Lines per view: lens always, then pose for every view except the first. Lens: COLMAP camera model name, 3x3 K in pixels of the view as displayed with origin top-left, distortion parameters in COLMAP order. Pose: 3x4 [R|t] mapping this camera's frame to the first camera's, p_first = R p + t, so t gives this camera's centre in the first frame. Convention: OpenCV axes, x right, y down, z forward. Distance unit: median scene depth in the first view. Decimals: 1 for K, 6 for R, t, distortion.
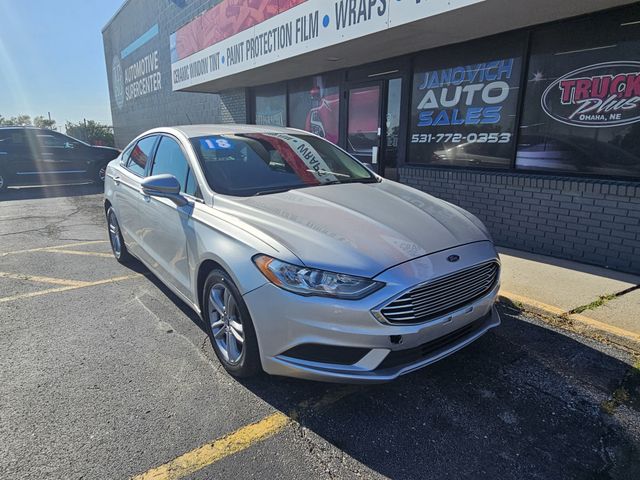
lens RADIAL K [[411.9, 0, 310.3], [0, 411.9, 238.0], [0, 0, 1]] dist [0.010112, -0.009110]
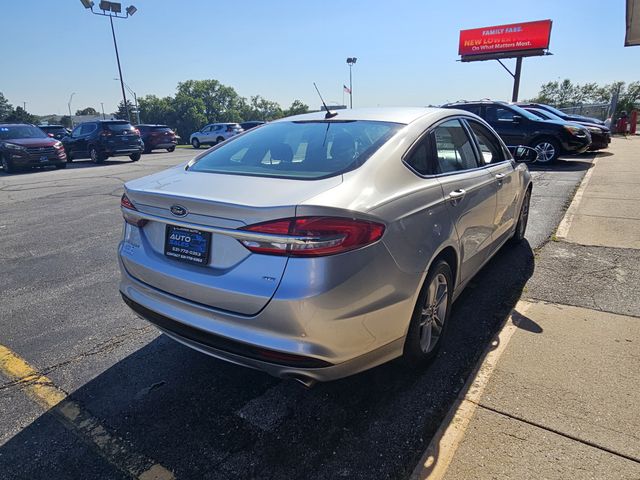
lens RADIAL K [[411.9, 0, 317.8], [0, 411.9, 235.3], [0, 0, 1]] dist [0.010112, -0.009110]
pose [[0.342861, 0.266620, -0.900755, 0.444536], [-0.204561, 0.957056, 0.205421, -0.137575], [0.916843, 0.113829, 0.382678, 0.469835]]
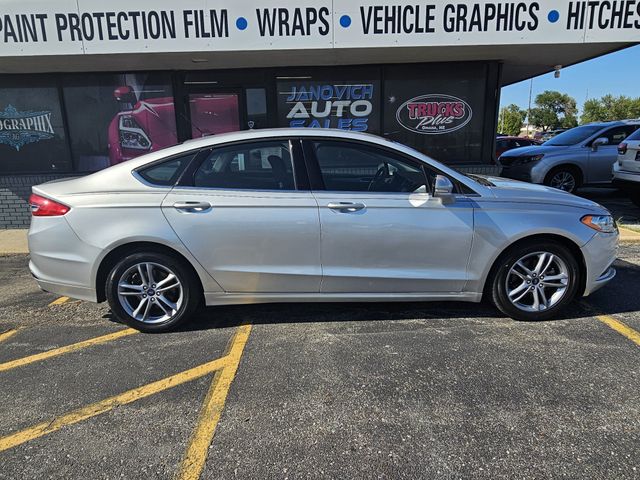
lens RADIAL K [[411.9, 0, 310.7], [0, 411.9, 240.2], [0, 0, 1]] dist [0.010112, -0.009110]
pose [[0.578699, -0.199118, 0.790860, -0.682704], [0.213804, 0.972860, 0.088493, -0.079210], [-0.787017, 0.117878, 0.605565, 0.326262]]
